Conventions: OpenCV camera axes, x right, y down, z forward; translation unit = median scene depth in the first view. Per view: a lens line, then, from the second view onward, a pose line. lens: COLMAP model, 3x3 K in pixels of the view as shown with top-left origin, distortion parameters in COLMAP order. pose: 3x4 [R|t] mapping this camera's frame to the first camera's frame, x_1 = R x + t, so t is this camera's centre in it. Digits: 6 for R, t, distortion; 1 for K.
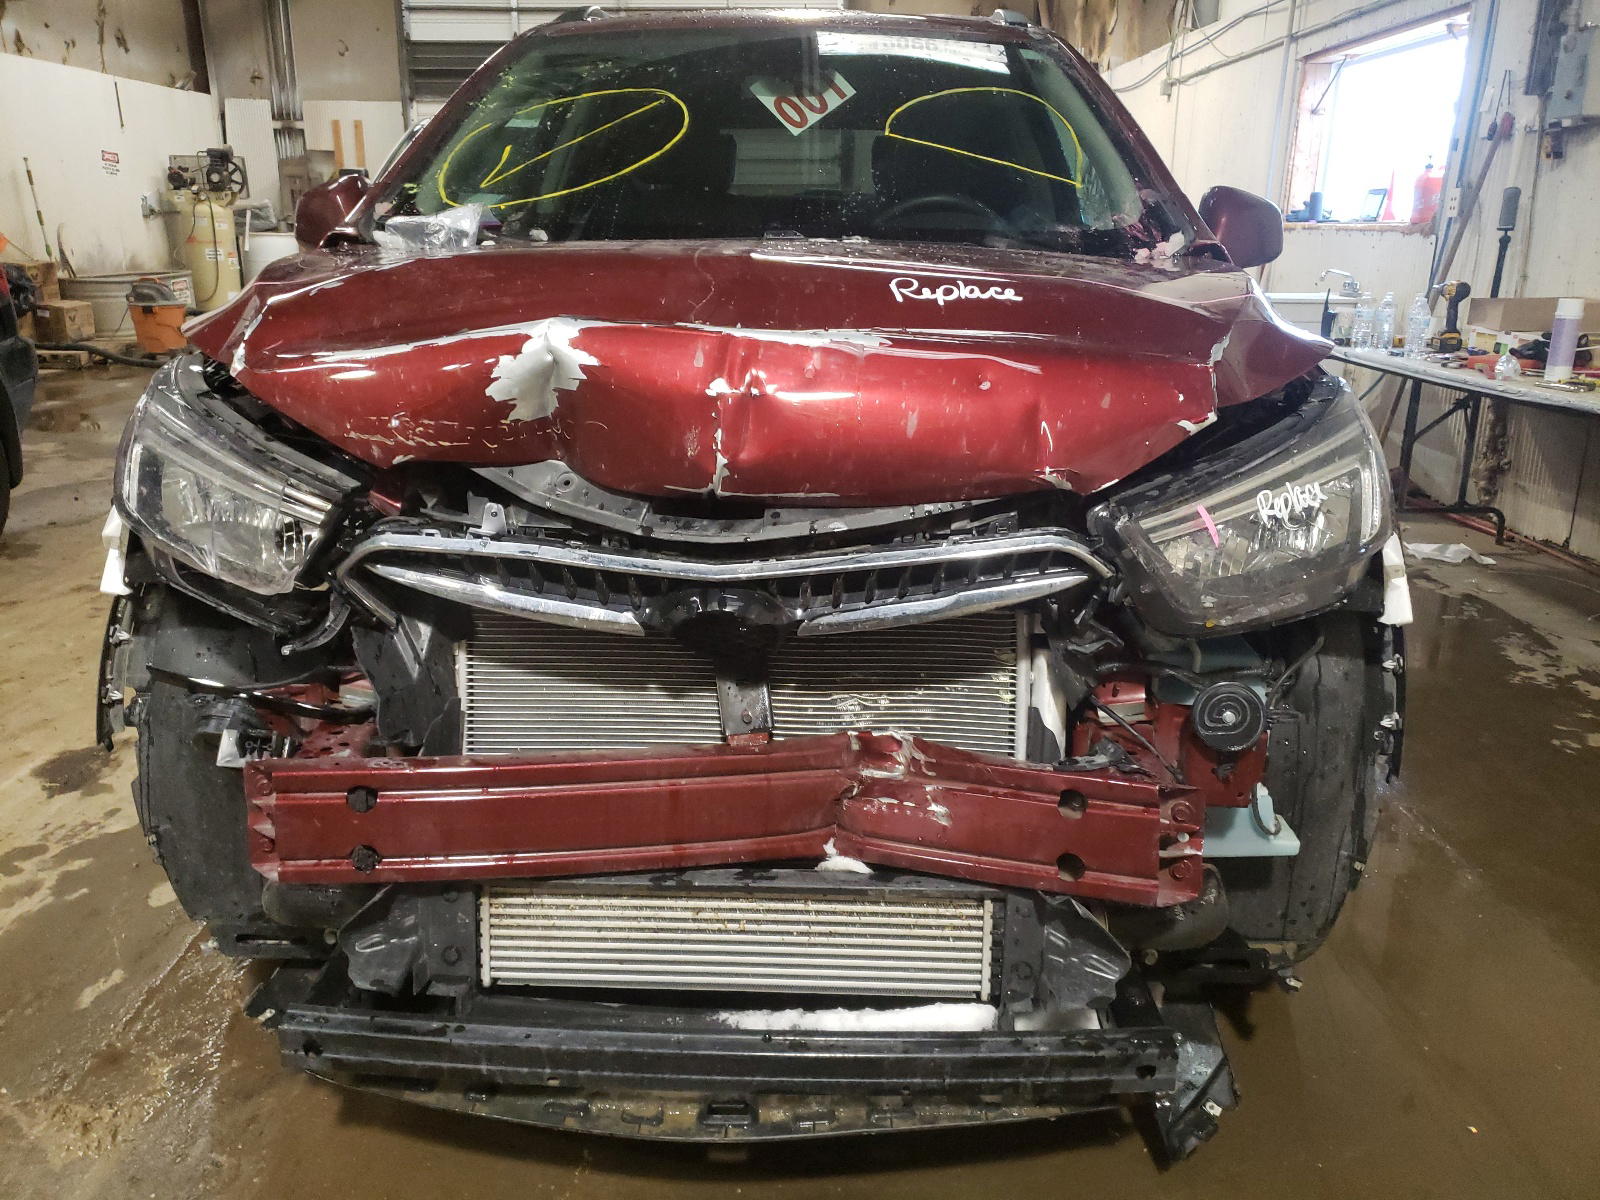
lens RADIAL K [[1228.8, 0, 796.0], [0, 1228.8, 607.2], [0, 0, 1]] dist [0.022272, 0.000313]
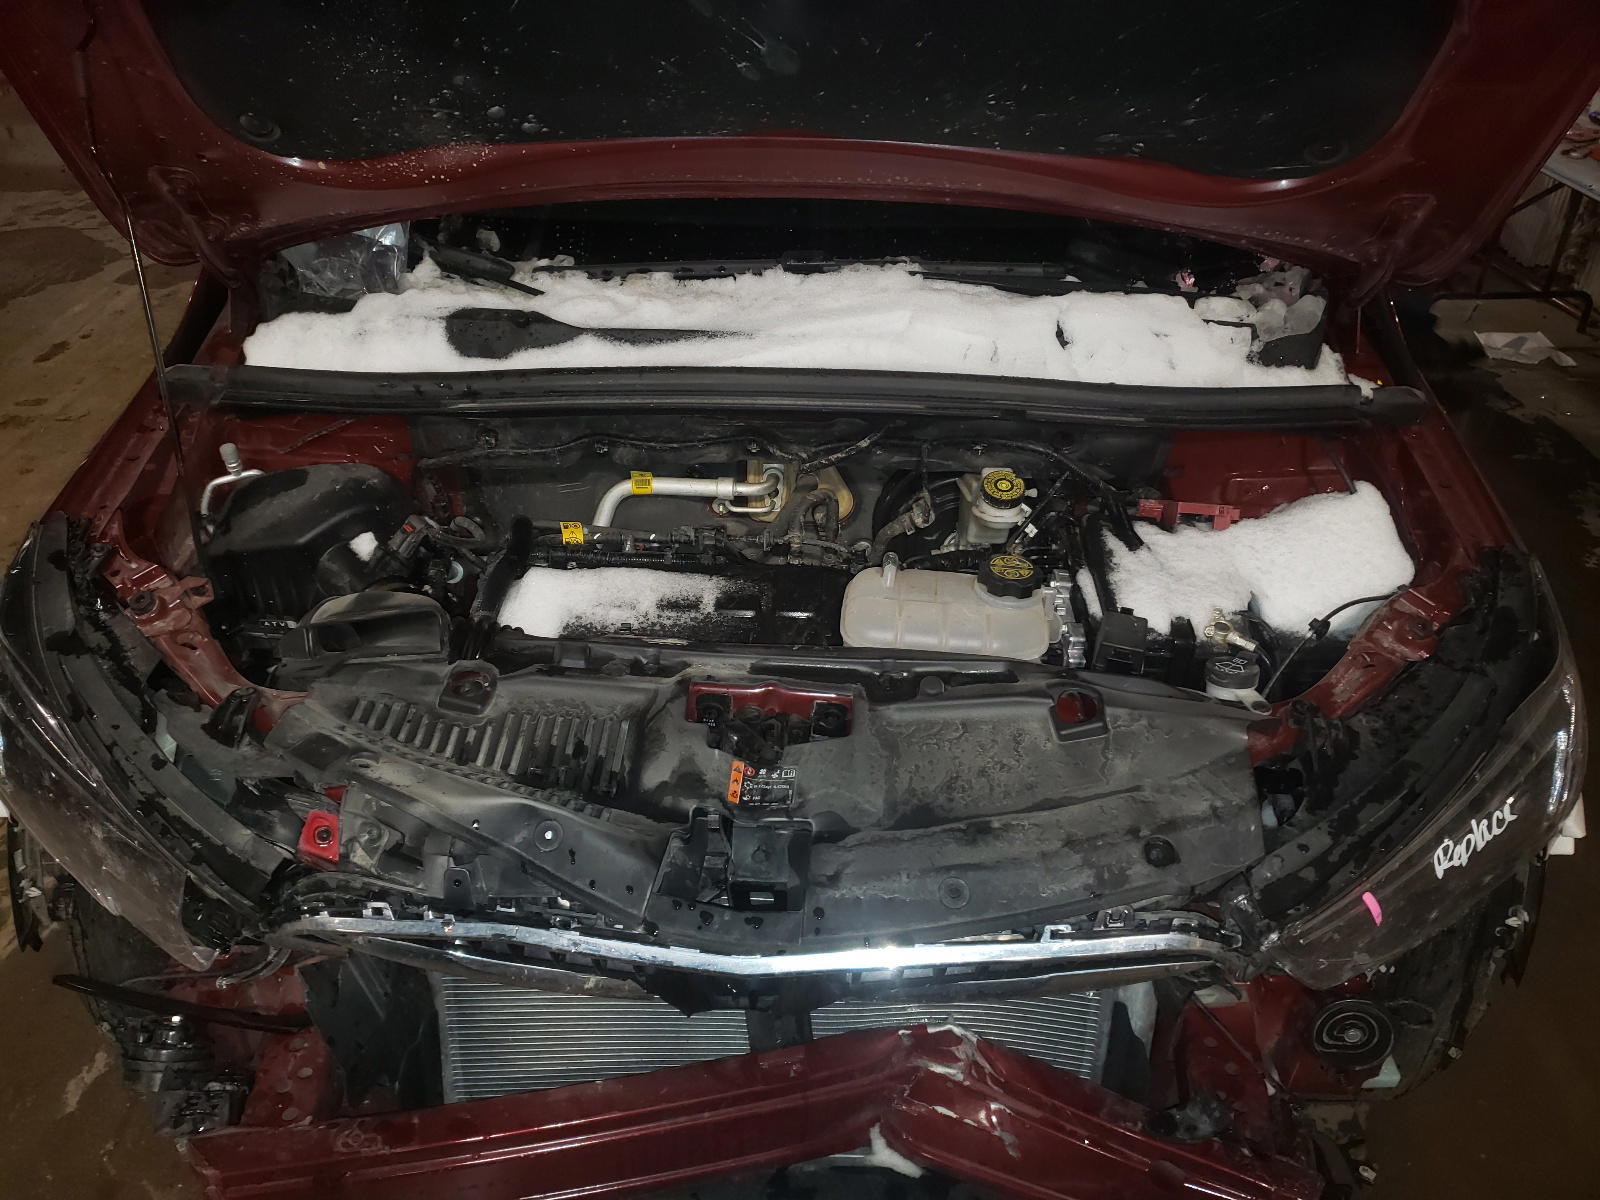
lens RADIAL K [[1223.1, 0, 804.6], [0, 1223.1, 601.3], [0, 0, 1]] dist [0.025302, 0.003154]
pose [[0.999923, -0.007067, 0.010174, -0.025843], [0.003727, 0.954879, 0.296973, -0.376851], [-0.011814, -0.296912, 0.954832, 0.241539]]
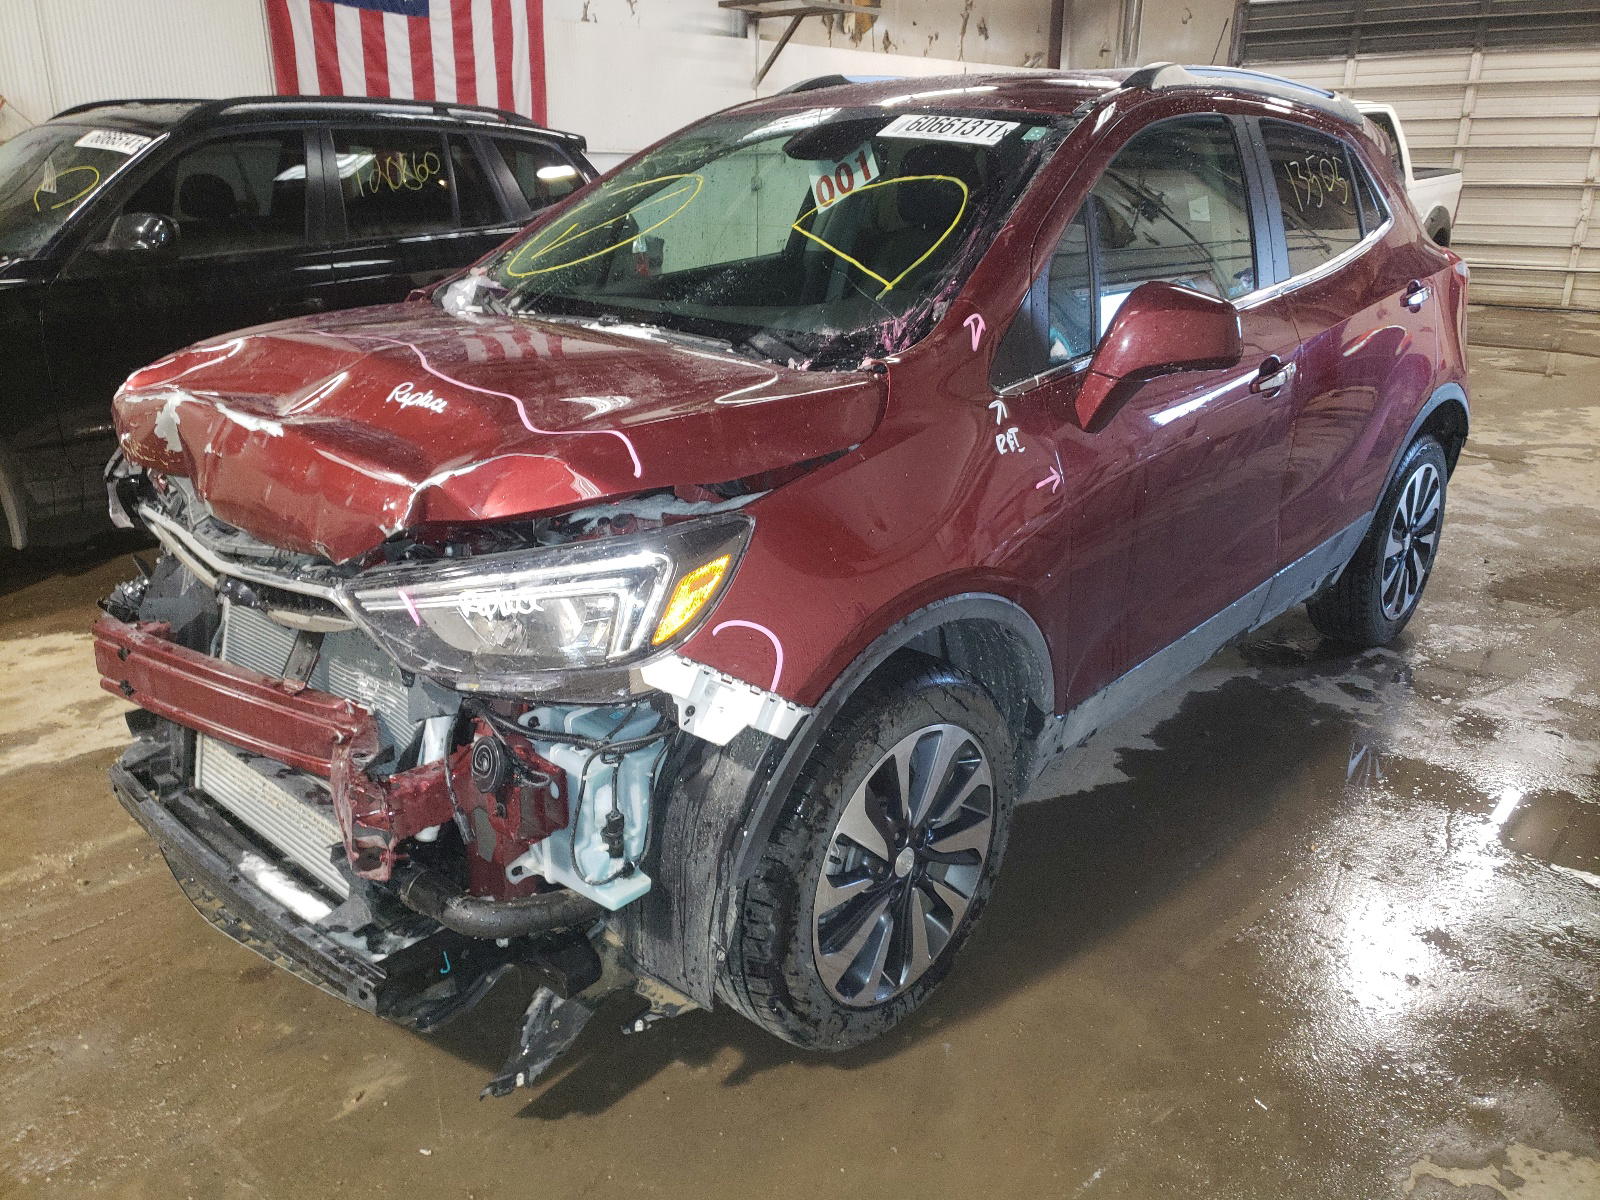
lens RADIAL K [[1223.1, 0, 799.0], [0, 1223.1, 595.3], [0, 0, 1]] dist [0.025302, 0.003154]
pose [[0.769364, 0.217692, -0.600575, 1.093520], [-0.198975, 0.975039, 0.098529, -0.221125], [0.607033, 0.043695, 0.793475, 0.170028]]
